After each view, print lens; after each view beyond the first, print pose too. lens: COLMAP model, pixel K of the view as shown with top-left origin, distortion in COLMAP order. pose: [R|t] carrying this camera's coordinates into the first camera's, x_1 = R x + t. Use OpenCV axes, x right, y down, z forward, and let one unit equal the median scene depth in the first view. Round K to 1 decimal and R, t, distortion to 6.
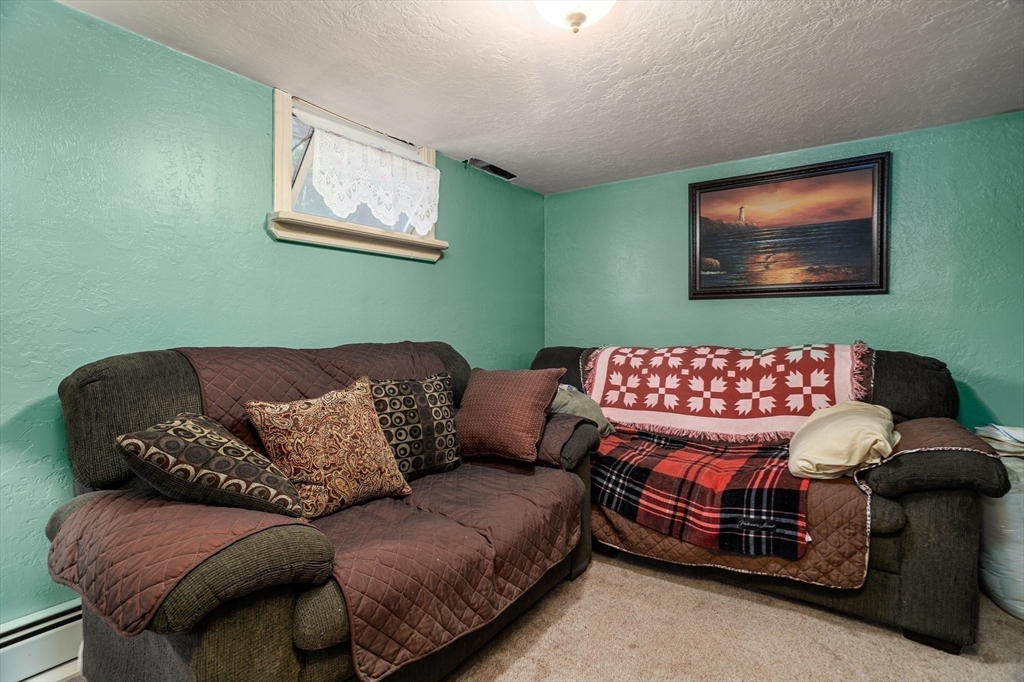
lens RADIAL K [[504.0, 0, 515.1], [0, 504.0, 345.3], [0, 0, 1]] dist [-0.029389, 0.004406]
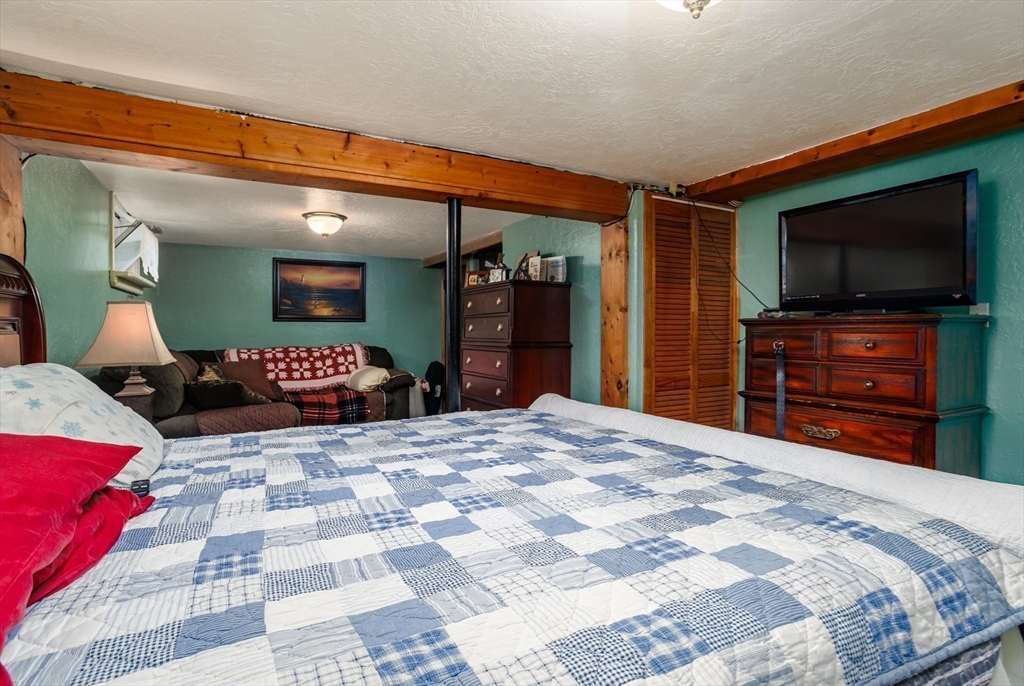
lens RADIAL K [[504.0, 0, 503.6], [0, 504.0, 325.6], [0, 0, 1]] dist [-0.029389, 0.004406]
pose [[0.453982, 0.009634, 0.890959, -1.074624], [0.029134, 0.999246, -0.025650, -0.005852], [-0.890535, 0.037601, 0.453359, -0.670202]]
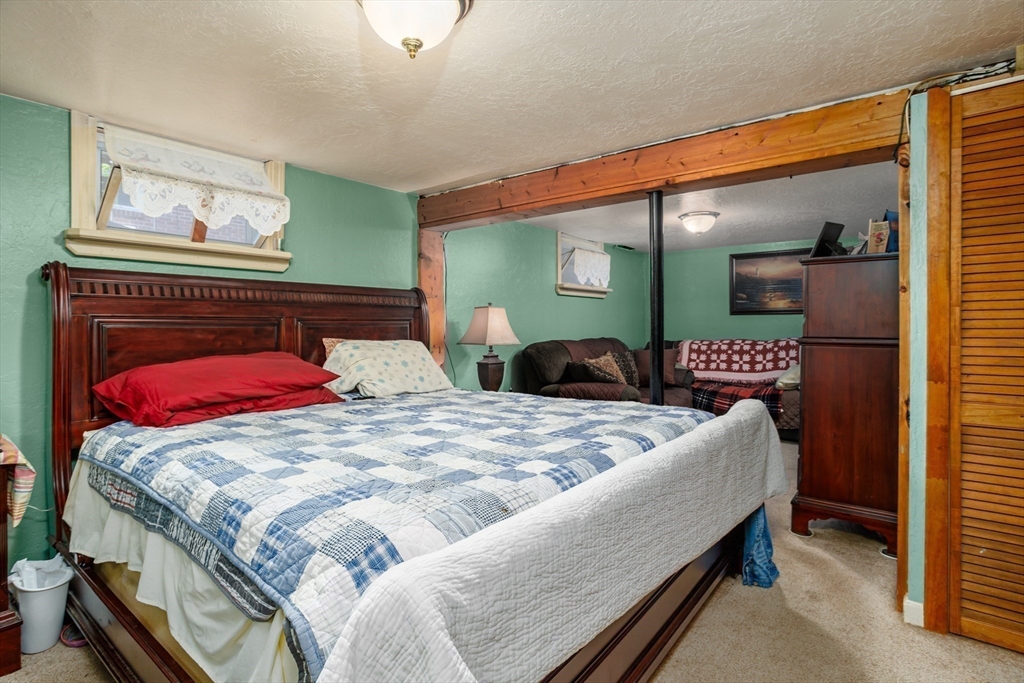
lens RADIAL K [[504.0, 0, 511.5], [0, 504.0, 334.0], [0, 0, 1]] dist [-0.029389, 0.004406]
pose [[0.998753, -0.005784, -0.049584, -0.472157], [0.004950, 0.999845, -0.016919, 0.010556], [0.049674, 0.016652, 0.998627, -1.143164]]
